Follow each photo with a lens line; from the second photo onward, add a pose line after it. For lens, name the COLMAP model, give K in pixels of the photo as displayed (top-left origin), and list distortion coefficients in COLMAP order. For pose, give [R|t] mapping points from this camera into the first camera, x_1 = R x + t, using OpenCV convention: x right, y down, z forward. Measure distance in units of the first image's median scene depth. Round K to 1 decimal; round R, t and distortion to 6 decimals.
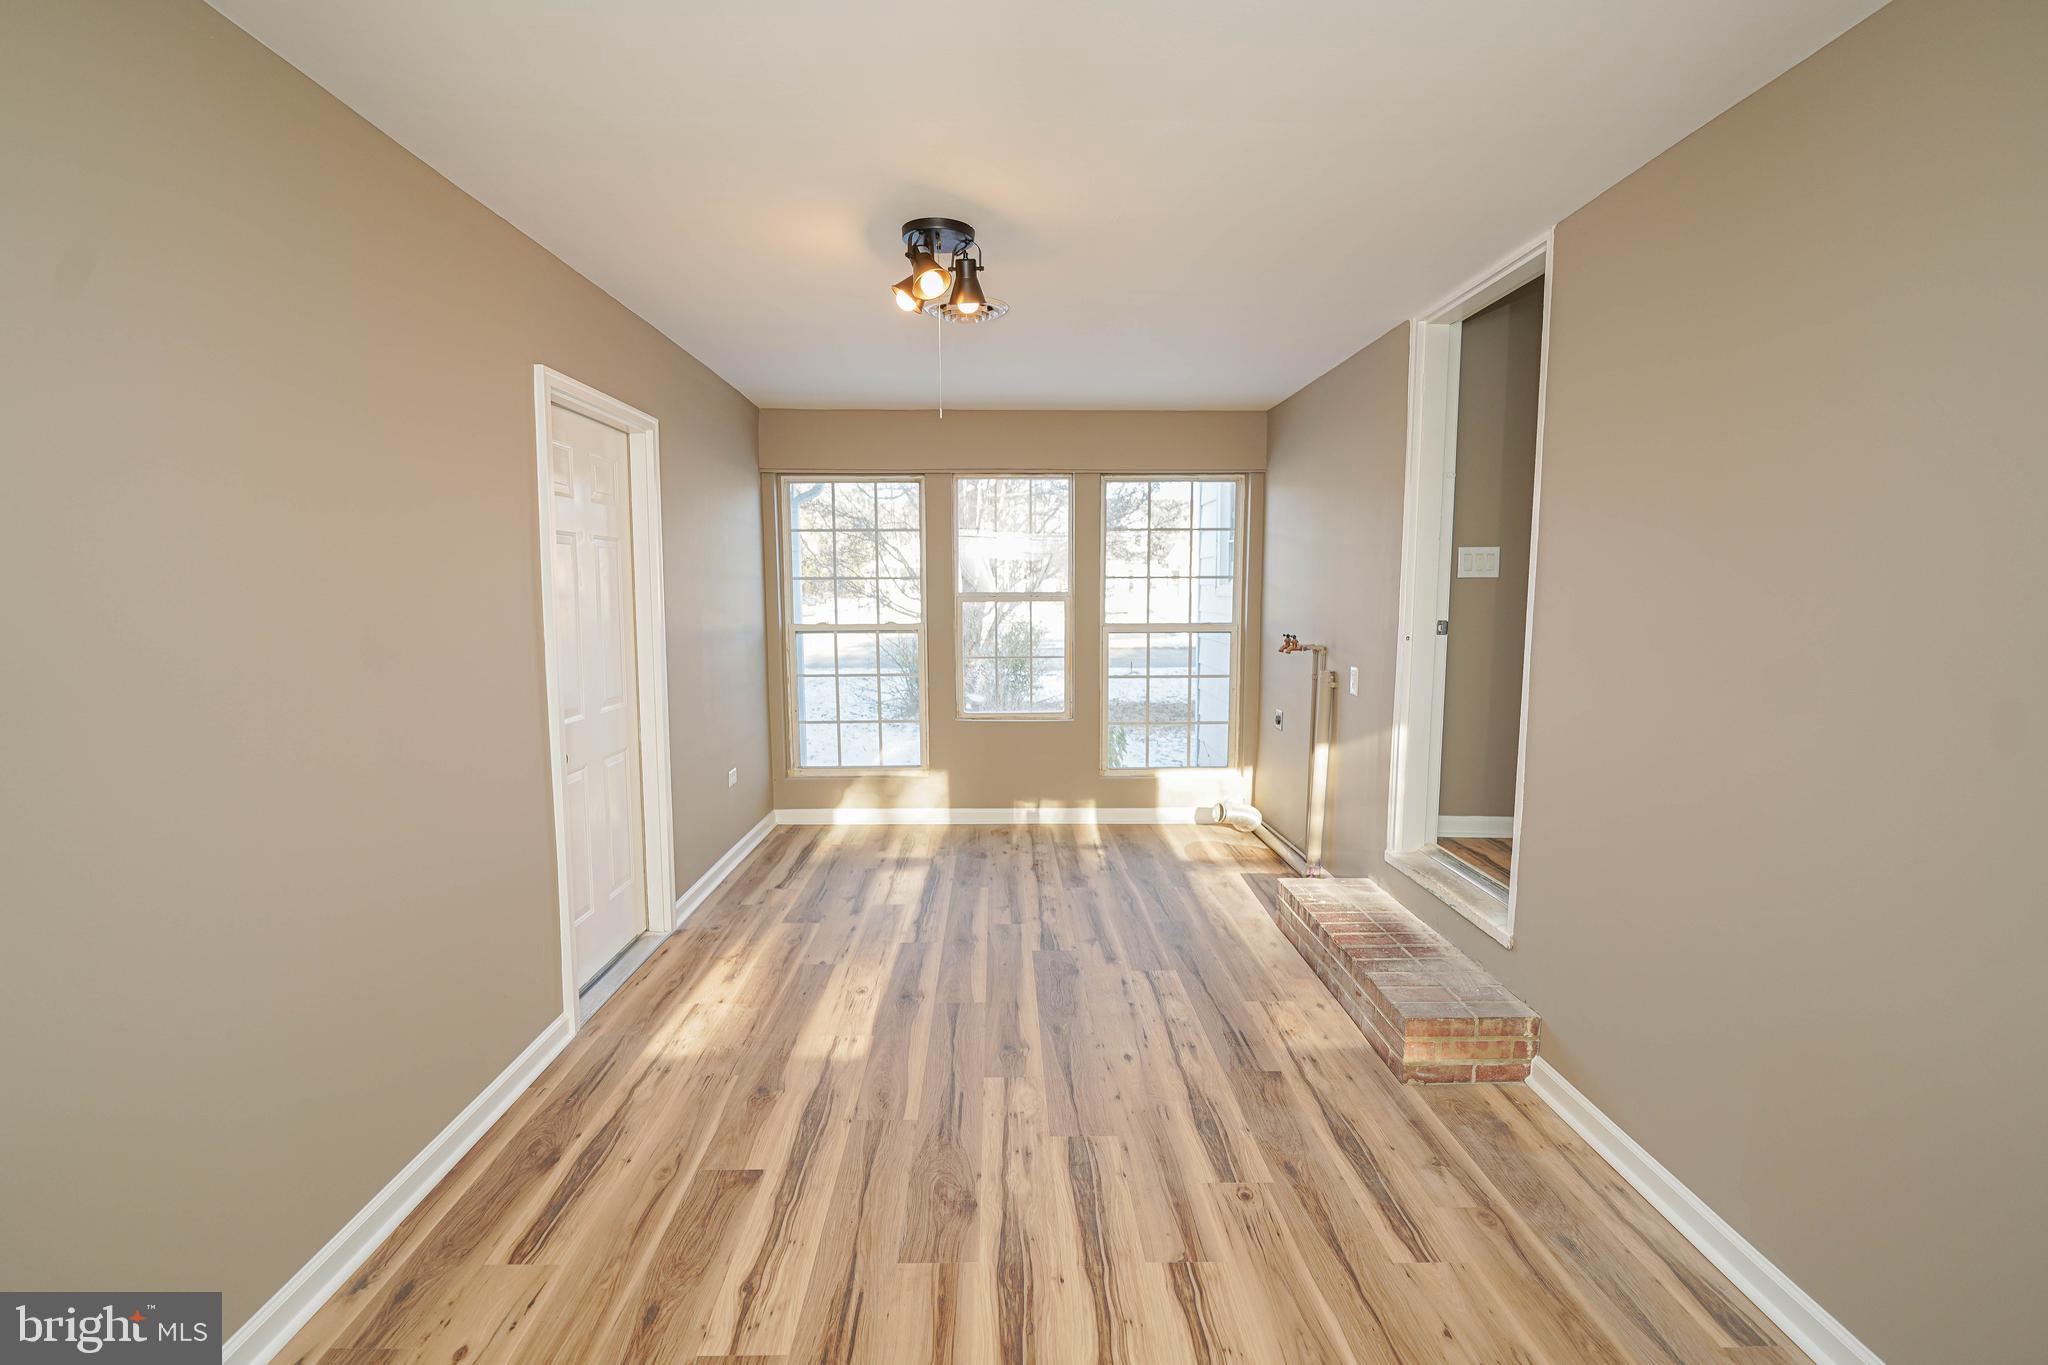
lens RADIAL K [[855.5, 0, 1014.0], [0, 855.5, 671.8], [0, 0, 1]] dist [-0.020458, -0.000087]
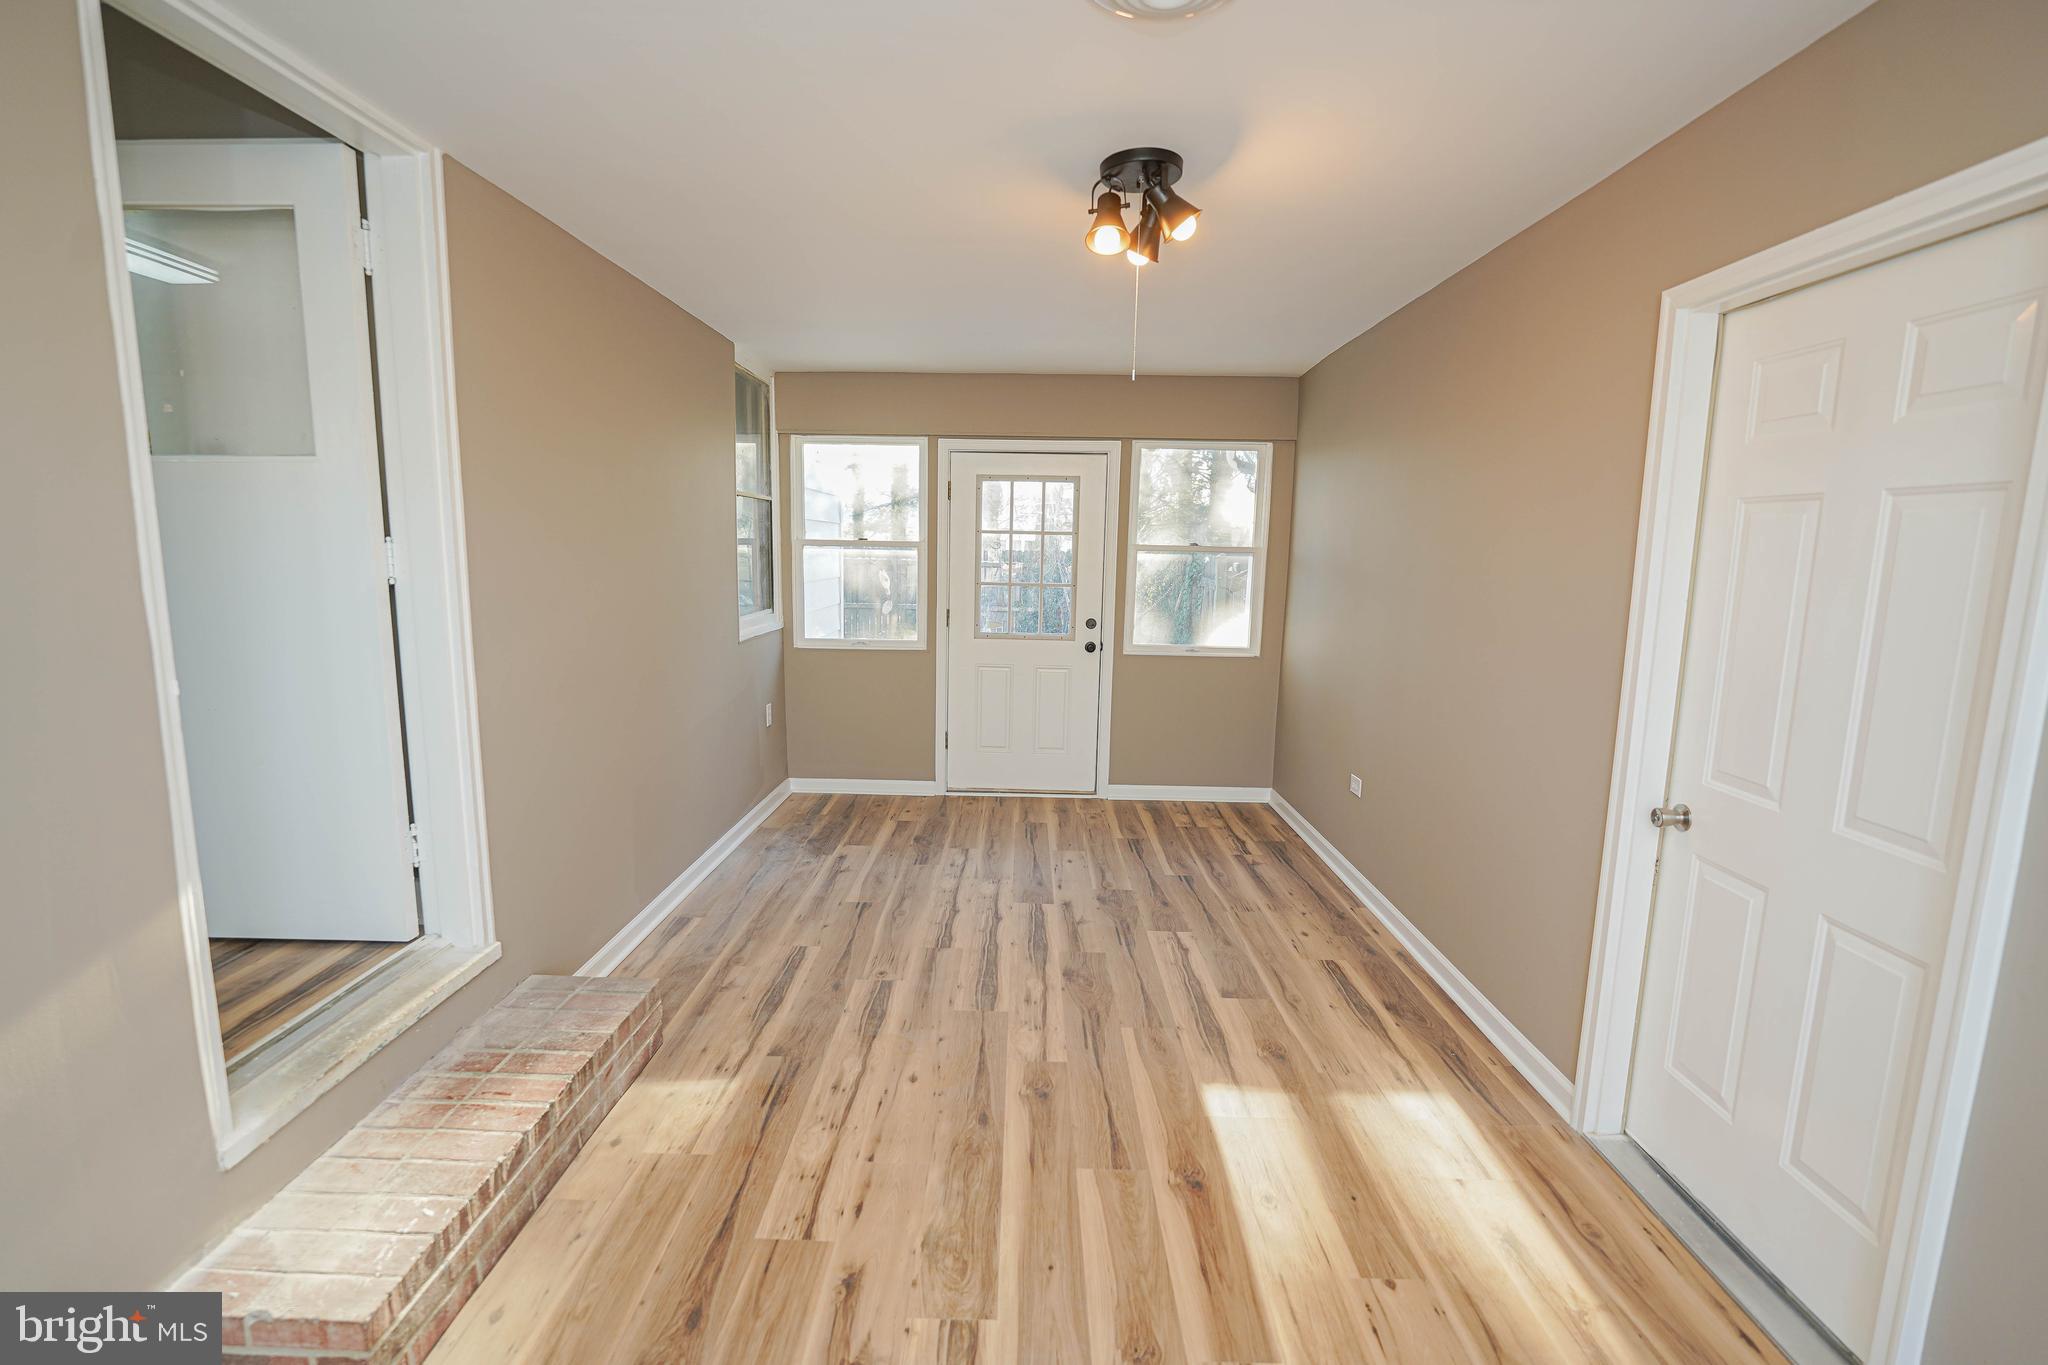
lens RADIAL K [[922.7, 0, 988.7], [0, 922.7, 685.8], [0, 0, 1]] dist [-0.014564, -0.000075]
pose [[-0.998231, -0.020782, 0.055707, 0.005860], [-0.006145, 0.967970, 0.250992, -0.234941], [-0.059139, 0.250205, -0.966385, 2.072837]]
